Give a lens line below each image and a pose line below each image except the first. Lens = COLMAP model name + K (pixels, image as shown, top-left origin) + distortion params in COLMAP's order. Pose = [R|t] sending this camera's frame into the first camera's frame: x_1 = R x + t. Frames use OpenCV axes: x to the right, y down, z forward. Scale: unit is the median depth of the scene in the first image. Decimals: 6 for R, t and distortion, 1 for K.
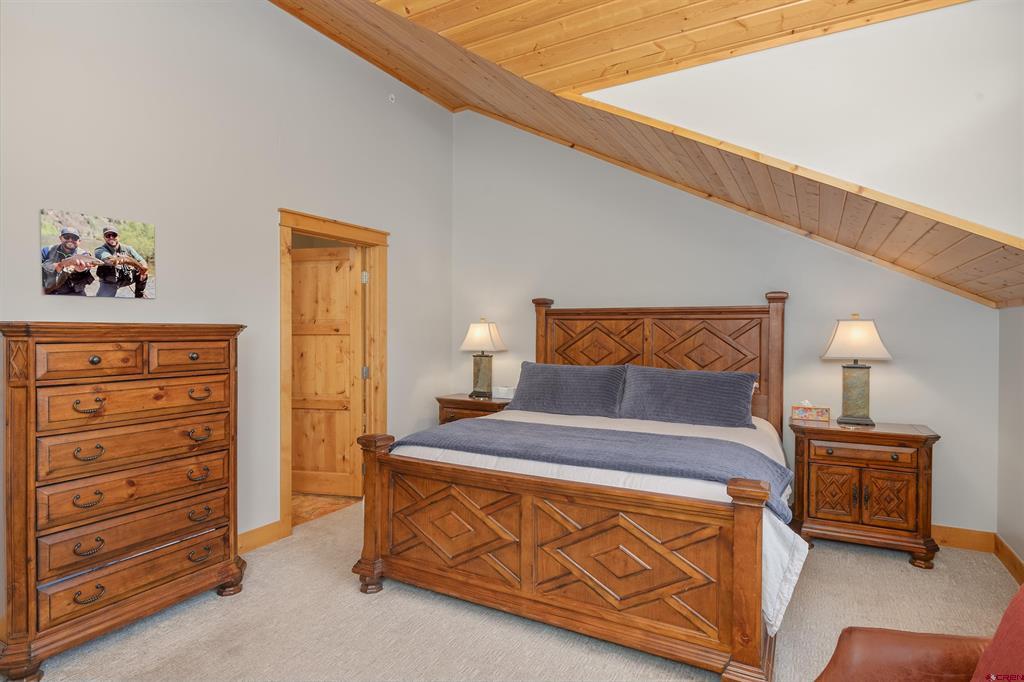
lens RADIAL K [[547.3, 0, 511.1], [0, 547.3, 342.3], [0, 0, 1]] dist [-0.006306, -0.000236]
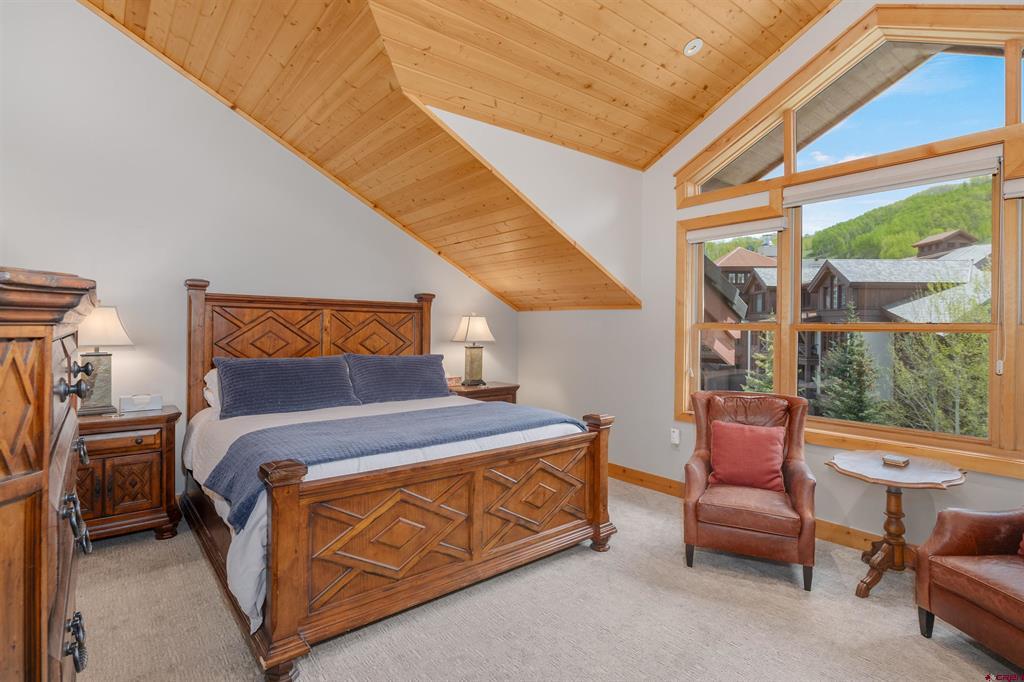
lens RADIAL K [[523.2, 0, 501.7], [0, 523.2, 324.9], [0, 0, 1]] dist [0.003934, -0.001105]
pose [[0.356378, 0.003926, 0.934334, -0.623721], [0.005748, 0.999963, -0.006395, -0.006620], [-0.934324, 0.007650, 0.356342, 0.374553]]
